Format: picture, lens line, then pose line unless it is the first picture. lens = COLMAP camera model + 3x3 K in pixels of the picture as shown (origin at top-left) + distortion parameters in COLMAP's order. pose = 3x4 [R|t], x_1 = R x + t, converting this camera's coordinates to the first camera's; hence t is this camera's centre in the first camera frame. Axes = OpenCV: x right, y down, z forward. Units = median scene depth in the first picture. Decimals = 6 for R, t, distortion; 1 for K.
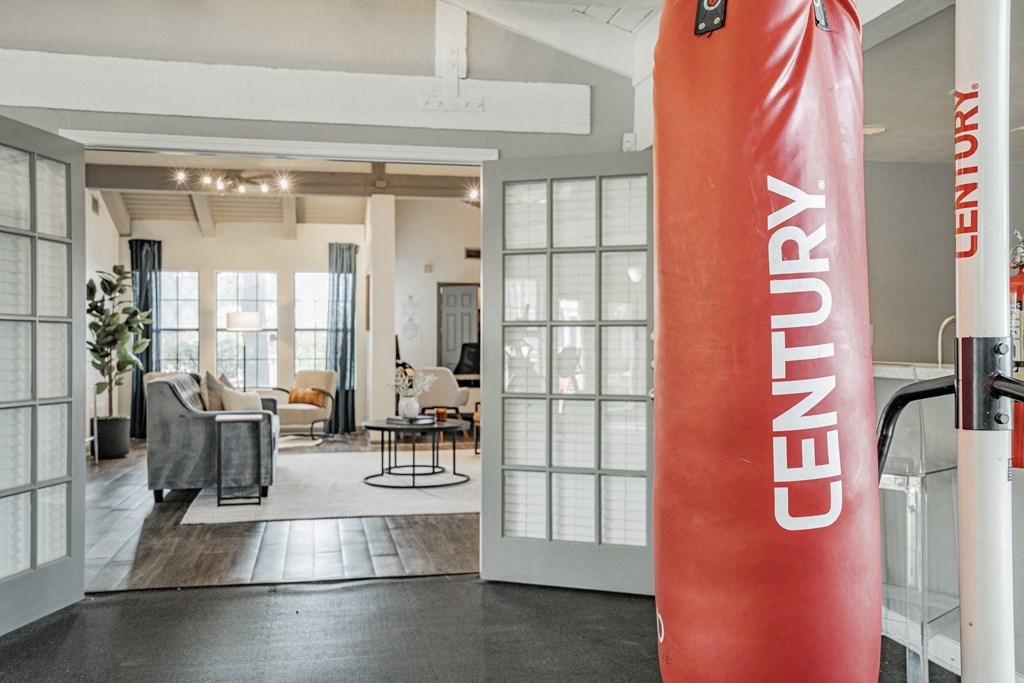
lens RADIAL K [[968.9, 0, 538.5], [0, 968.9, 340.6], [0, 0, 1]] dist [0.074690, 0.000000]
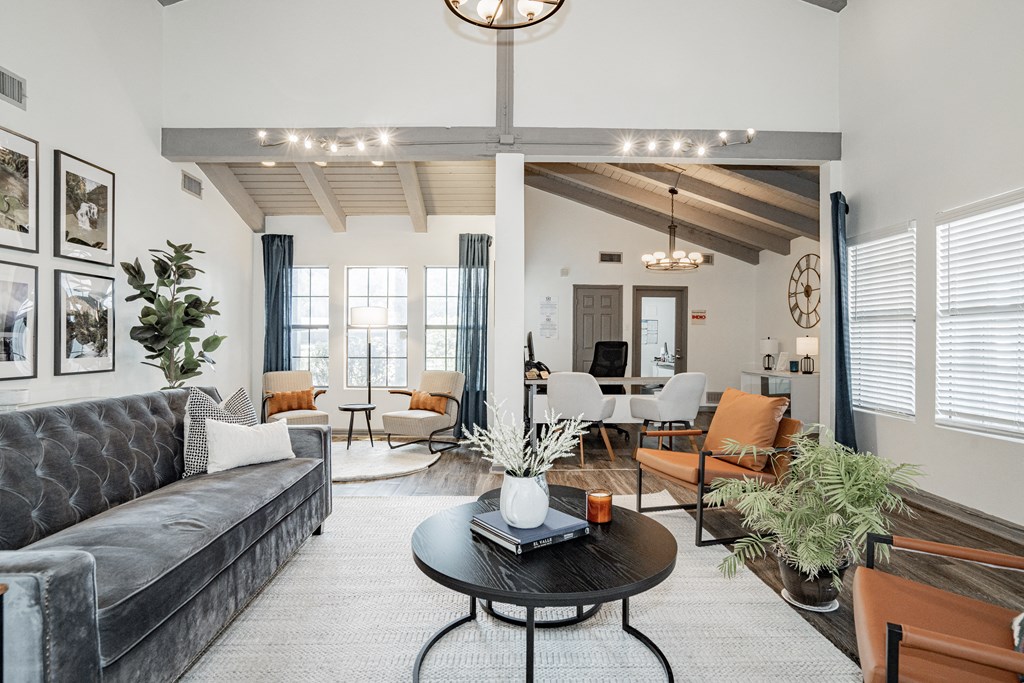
lens RADIAL K [[551.9, 0, 525.5], [0, 551.9, 339.4], [0, 0, 1]] dist [-0.023628, 0.010244]
pose [[0.984058, 0.003283, -0.177819, -0.068765], [-0.003466, 0.999994, -0.000720, 0.001024], [0.177815, 0.001324, 0.984063, 0.574277]]
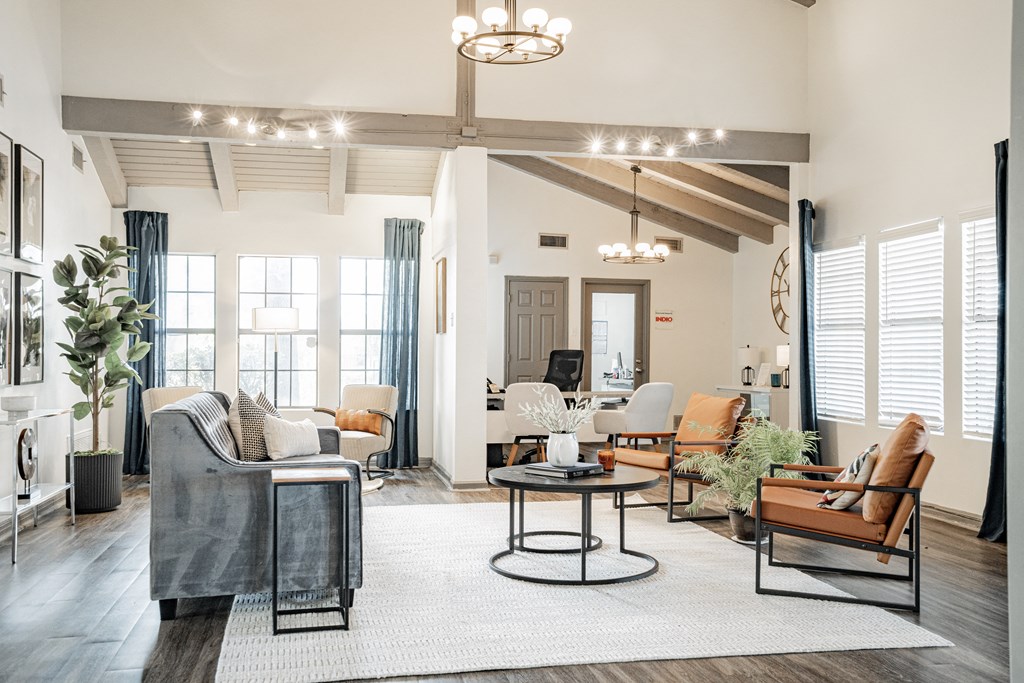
lens RADIAL K [[968.9, 0, 543.2], [0, 968.9, 339.2], [0, 0, 1]] dist [0.074690, 0.000000]
pose [[0.999968, 0.004289, 0.006709, -0.112756], [-0.004211, 0.999924, -0.011617, 0.003351], [-0.006758, 0.011588, 0.999910, 0.275081]]
